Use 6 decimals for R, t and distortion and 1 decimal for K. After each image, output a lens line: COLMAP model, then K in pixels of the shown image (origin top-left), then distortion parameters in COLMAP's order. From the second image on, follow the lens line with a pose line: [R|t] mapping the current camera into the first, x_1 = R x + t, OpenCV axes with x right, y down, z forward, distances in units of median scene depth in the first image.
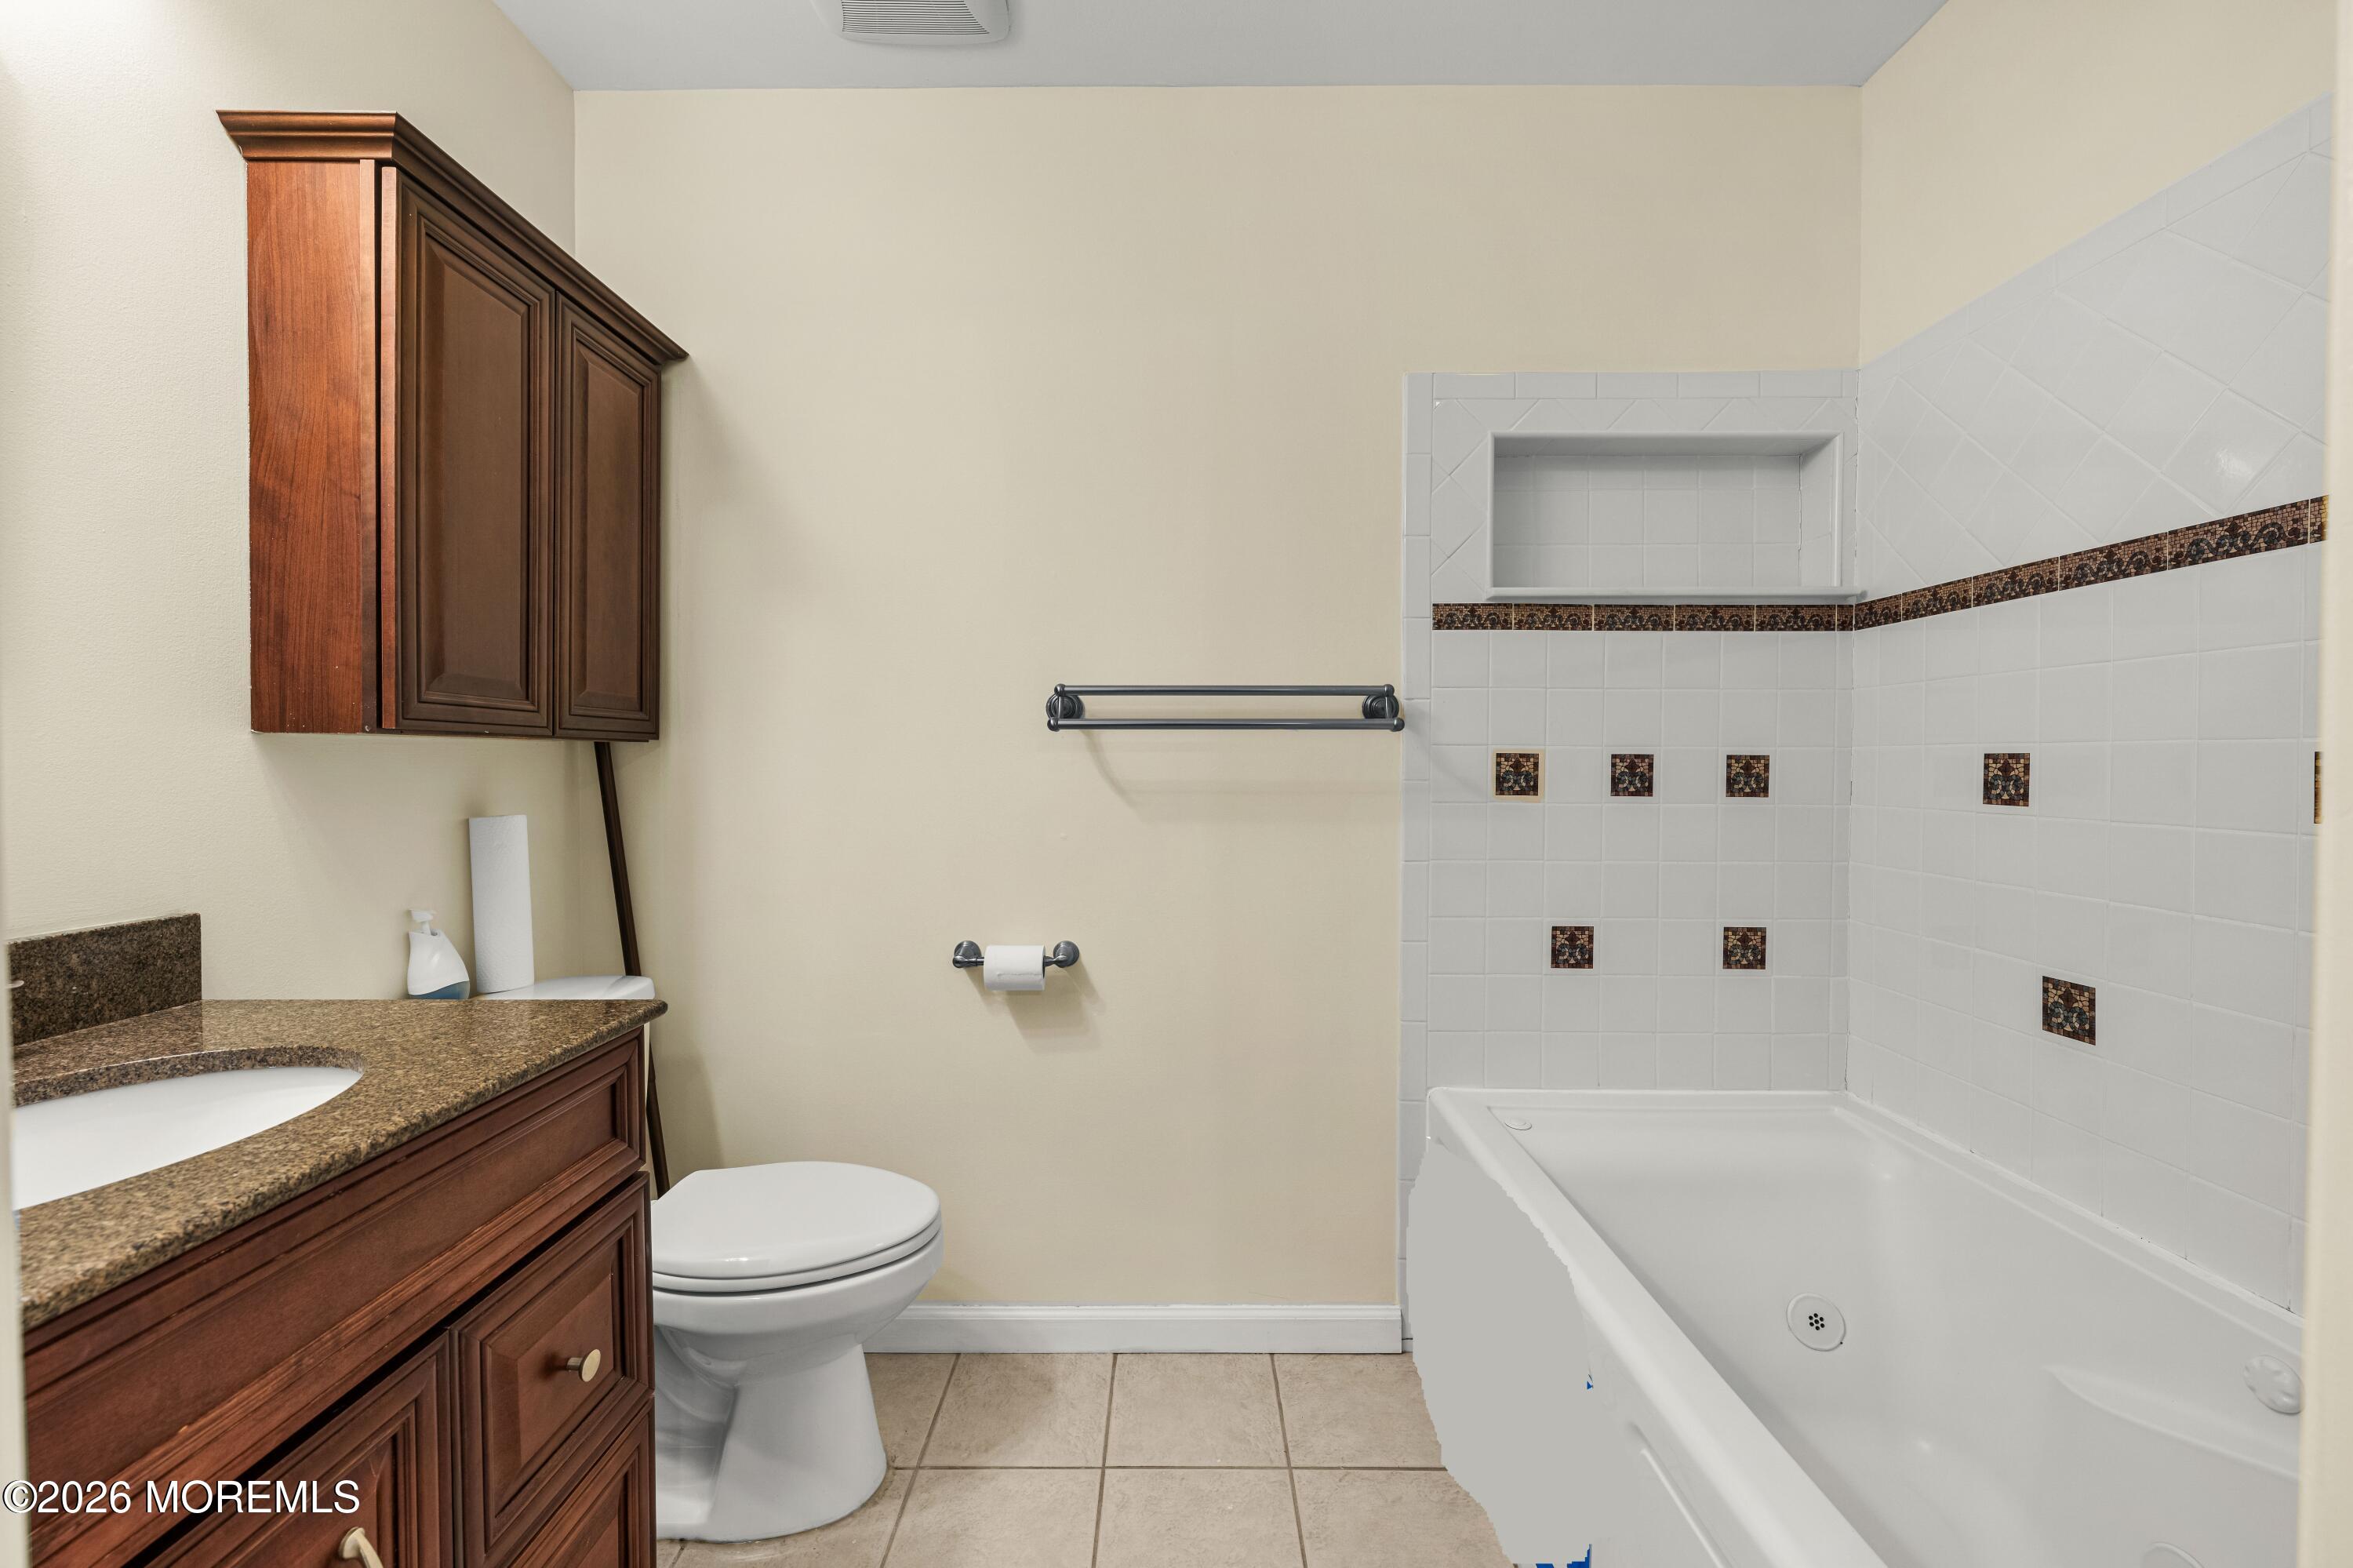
lens RADIAL K [[946.6, 0, 1180.7], [0, 946.6, 741.8], [0, 0, 1]] dist [-0.017088, 0.000113]
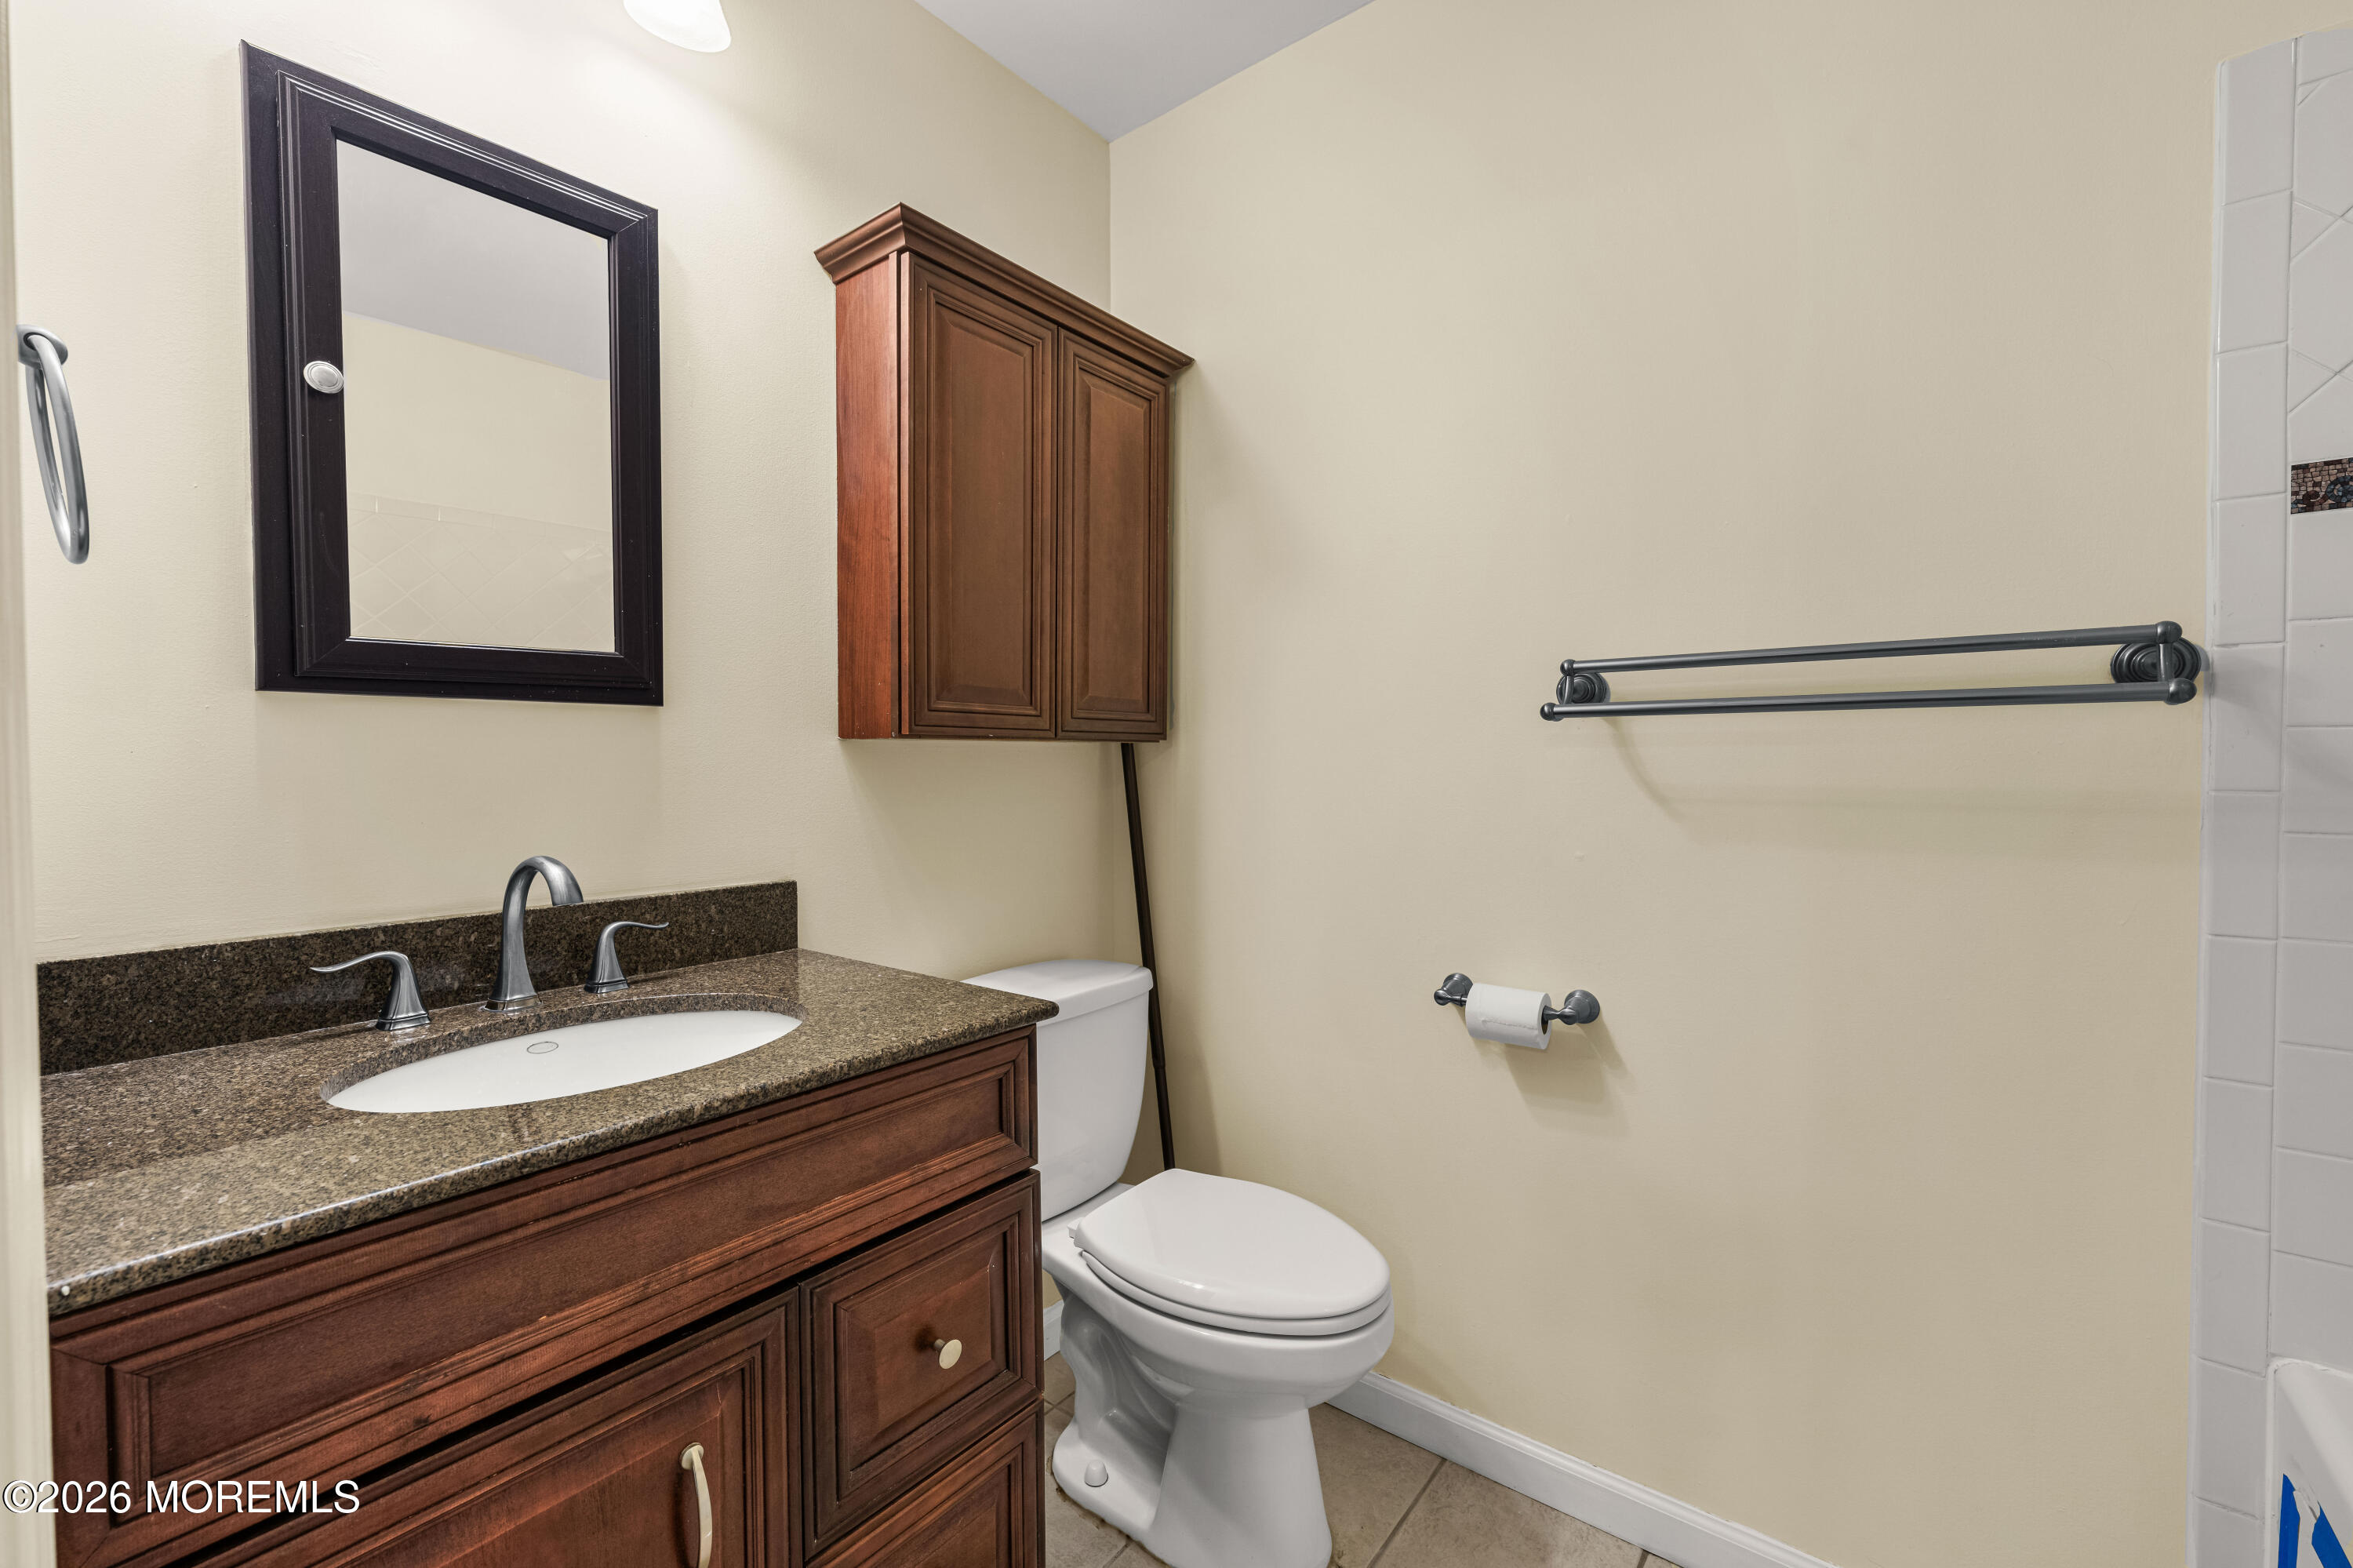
lens RADIAL K [[964.0, 0, 1168.4], [0, 964.0, 756.5], [0, 0, 1]] dist [-0.009344, 0.000525]
pose [[0.778667, -0.005172, -0.627416, 0.160472], [0.016990, 0.999773, 0.012844, 0.003744], [0.627207, -0.020662, 0.778578, 0.254613]]
